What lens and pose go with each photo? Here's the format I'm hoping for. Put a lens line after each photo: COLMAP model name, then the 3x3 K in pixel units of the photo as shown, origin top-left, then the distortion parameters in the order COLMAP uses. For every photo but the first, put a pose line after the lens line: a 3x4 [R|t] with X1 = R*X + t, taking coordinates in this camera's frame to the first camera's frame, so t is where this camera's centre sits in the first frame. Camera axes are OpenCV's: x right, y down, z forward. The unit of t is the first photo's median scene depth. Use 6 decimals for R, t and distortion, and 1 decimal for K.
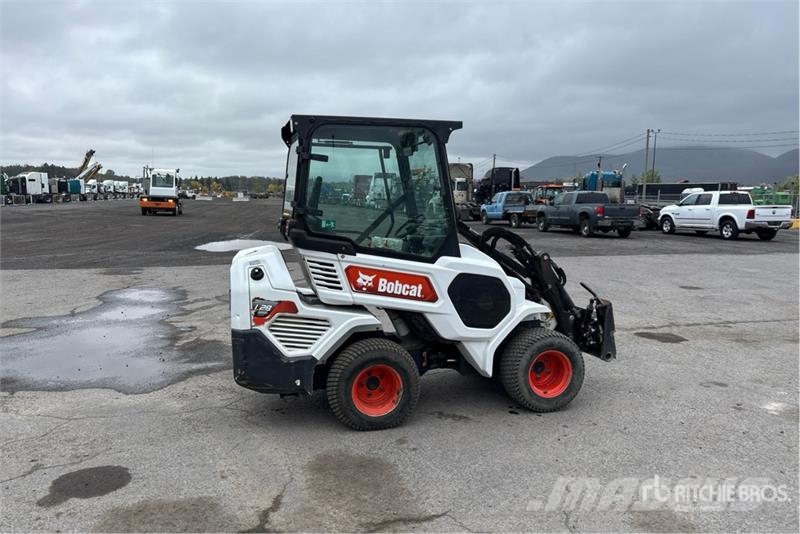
lens RADIAL K [[604.5, 0, 411.8], [0, 604.5, 269.6], [0, 0, 1]] dist [0.060791, -0.062312]
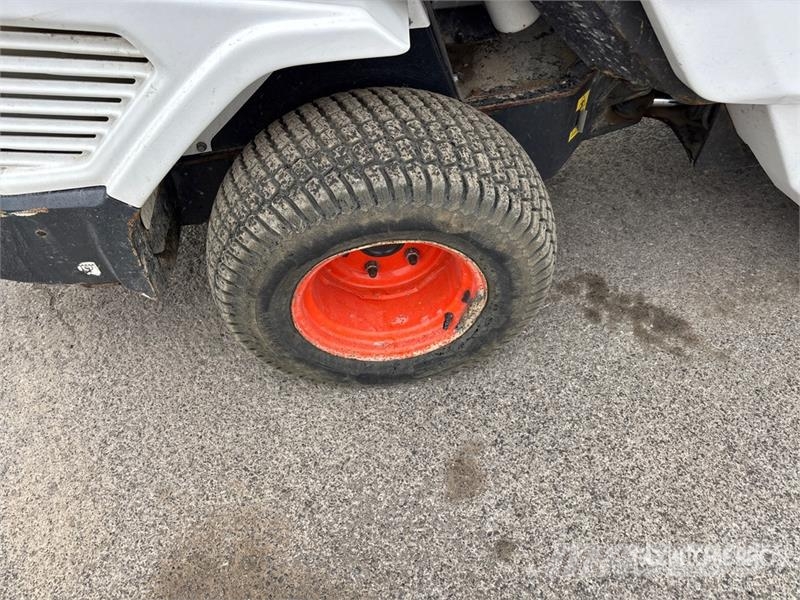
lens RADIAL K [[624.5, 0, 390.8], [0, 624.5, 297.1], [0, 0, 1]] dist [0.044322, -0.047986]
pose [[0.988727, 0.105212, -0.106531, -0.024897], [0.002515, 0.699727, 0.714406, 0.000279], [0.149706, -0.706621, 0.691575, 0.747582]]
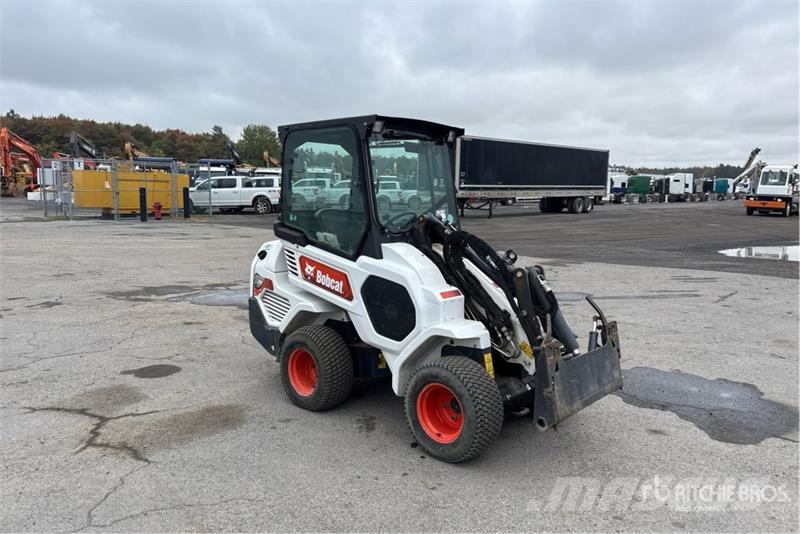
lens RADIAL K [[604.5, 0, 411.8], [0, 604.5, 269.6], [0, 0, 1]] dist [0.060791, -0.062312]
pose [[0.520462, 0.104877, -0.847420, 0.876290], [-0.103981, 0.992827, 0.059010, -0.062325], [0.847530, 0.057403, 0.527634, 0.531830]]
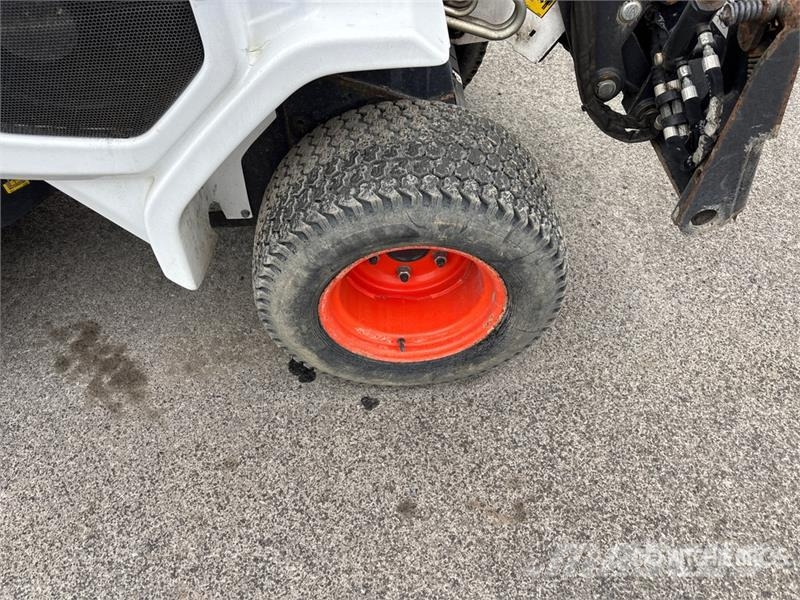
lens RADIAL K [[605.1, 0, 408.0], [0, 605.1, 296.2], [0, 0, 1]] dist [0.062524, -0.078253]
pose [[0.972631, 0.172325, -0.155864, 0.265858], [-0.010095, 0.701506, 0.712592, -0.017890], [0.232137, -0.691515, 0.684046, 0.827374]]
